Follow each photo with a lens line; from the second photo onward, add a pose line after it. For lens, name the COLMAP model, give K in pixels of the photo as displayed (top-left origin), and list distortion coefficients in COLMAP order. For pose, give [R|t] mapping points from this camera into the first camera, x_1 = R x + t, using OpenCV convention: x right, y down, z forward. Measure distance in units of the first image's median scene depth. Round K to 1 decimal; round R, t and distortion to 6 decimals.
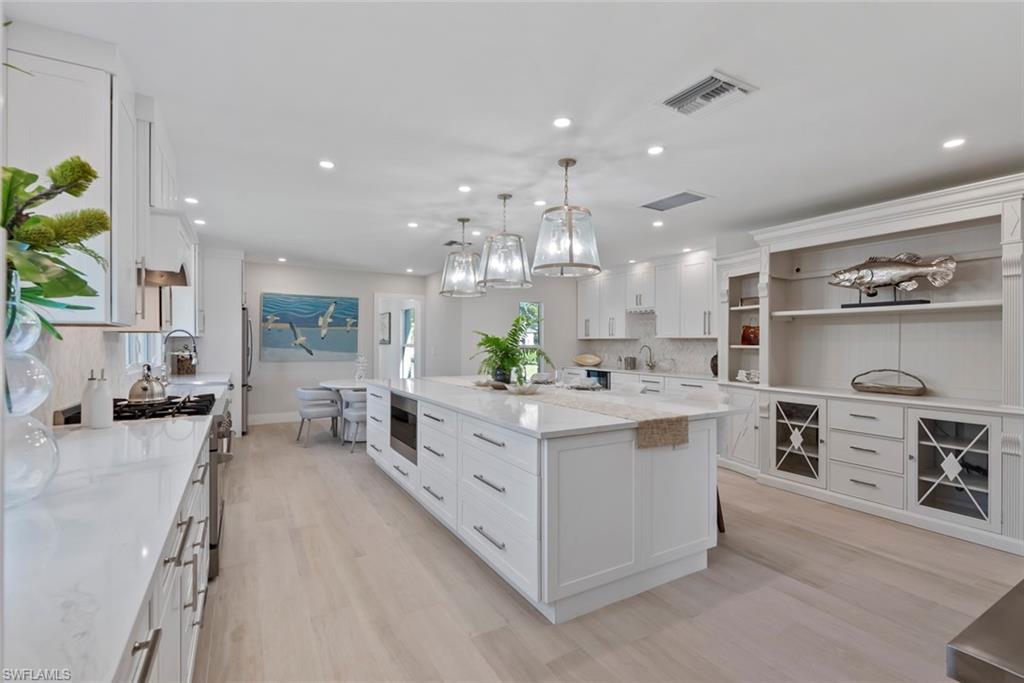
lens RADIAL K [[459.3, 0, 521.6], [0, 459.3, 340.8], [0, 0, 1]] dist [-0.000530, 0.001506]
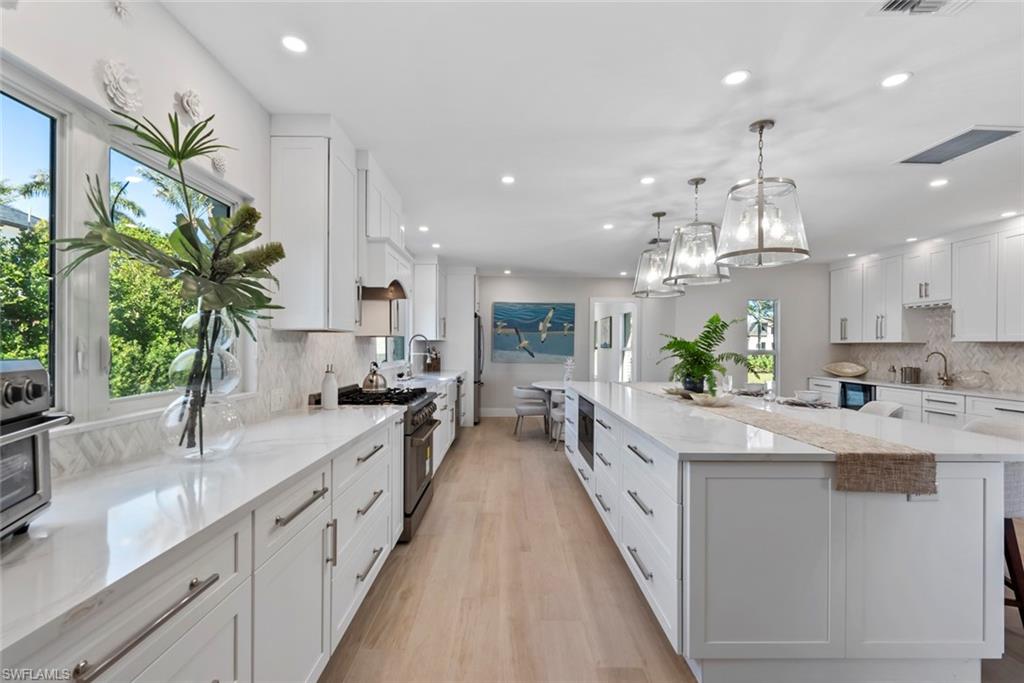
lens RADIAL K [[459.3, 0, 514.2], [0, 459.3, 344.9], [0, 0, 1]] dist [-0.000530, 0.001506]
pose [[0.870072, 0.003428, -0.492913, 0.106454], [-0.003412, 0.999994, 0.000931, 0.001236], [0.492914, 0.000872, 0.870078, 0.065474]]
